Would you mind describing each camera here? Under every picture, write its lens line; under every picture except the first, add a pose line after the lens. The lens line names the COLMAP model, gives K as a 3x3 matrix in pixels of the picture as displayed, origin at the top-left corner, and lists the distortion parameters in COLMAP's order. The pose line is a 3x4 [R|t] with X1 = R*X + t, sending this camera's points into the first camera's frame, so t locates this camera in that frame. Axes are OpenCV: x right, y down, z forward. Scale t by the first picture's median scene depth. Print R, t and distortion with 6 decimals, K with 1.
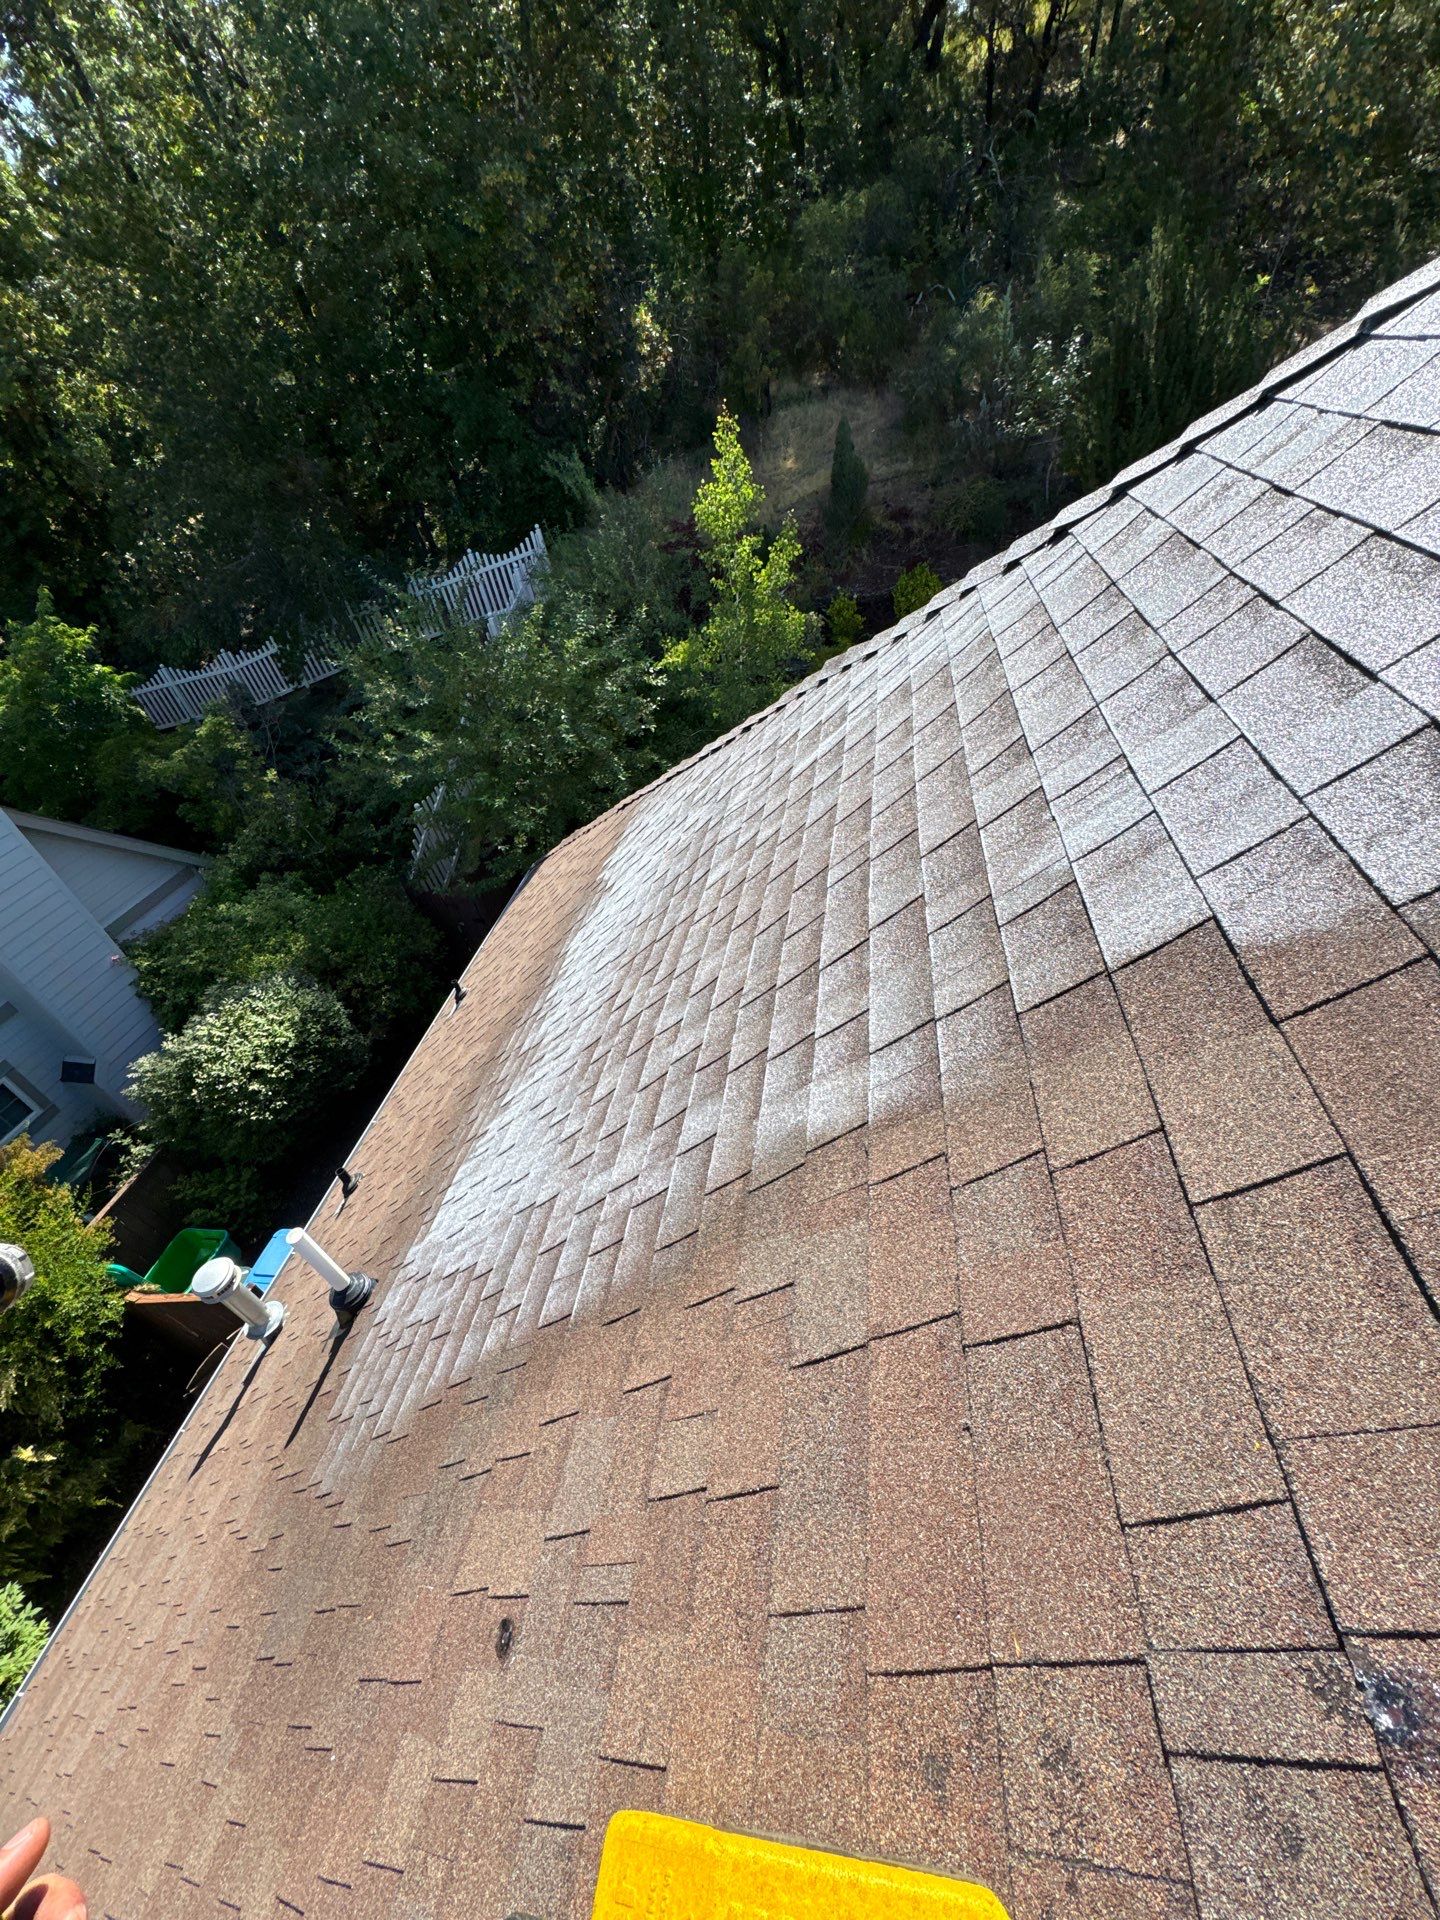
lens RADIAL K [[767.4, 0, 718.1], [0, 767.4, 958.3], [0, 0, 1]] dist [-0.001578, -0.000152]
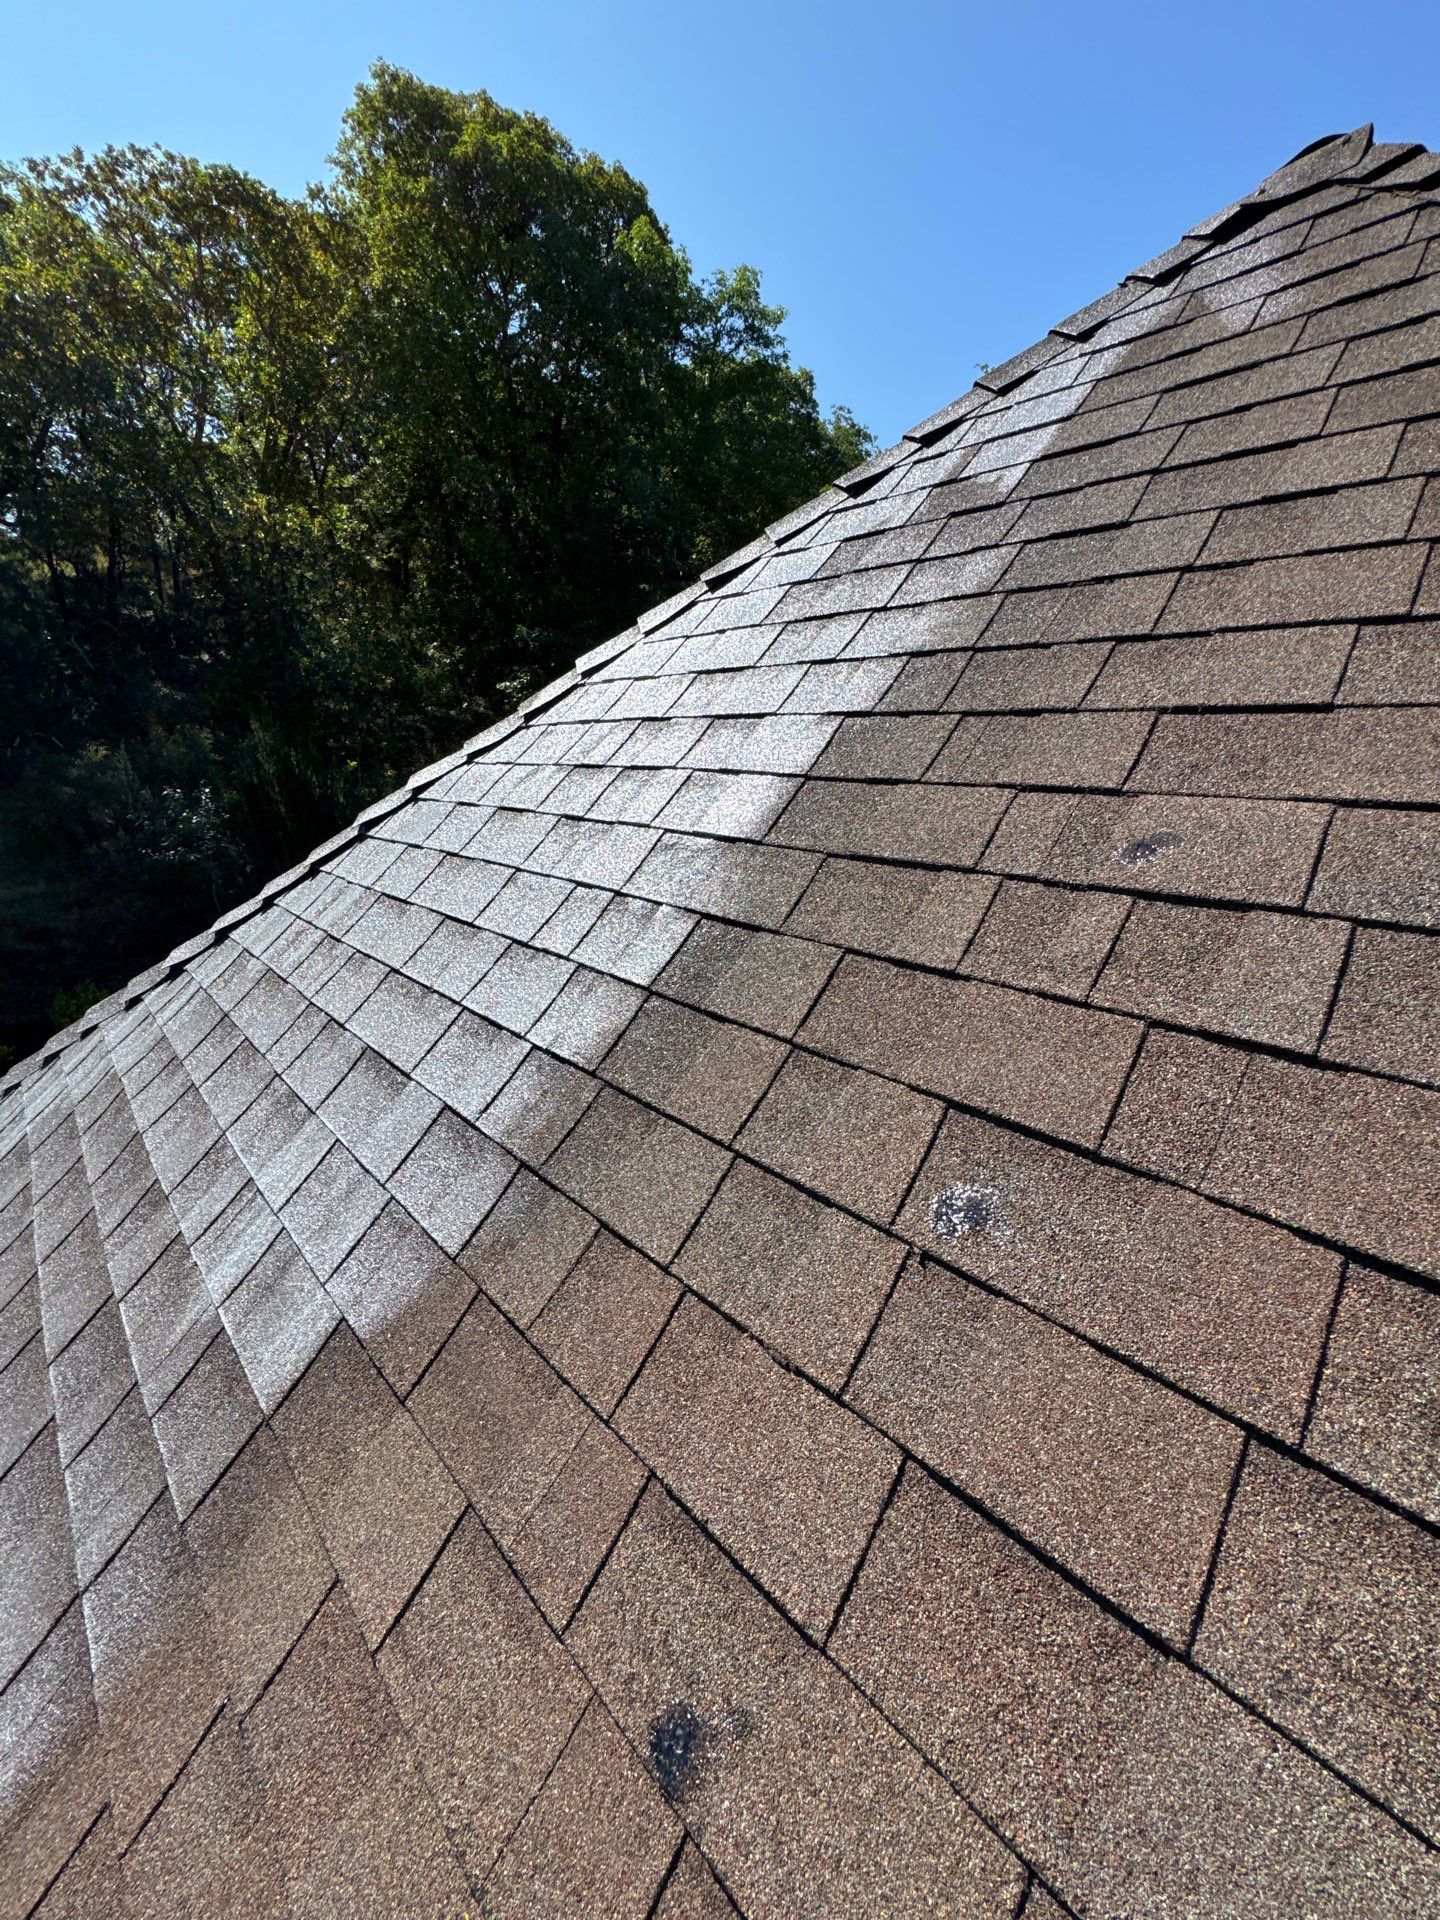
lens RADIAL K [[767.4, 0, 718.1], [0, 767.4, 958.3], [0, 0, 1]] dist [-0.001578, -0.000152]
pose [[0.604556, -0.098097, 0.790500, 0.088795], [0.444586, 0.864991, -0.232668, -0.003785], [-0.660951, 0.492106, 0.566547, -0.093541]]
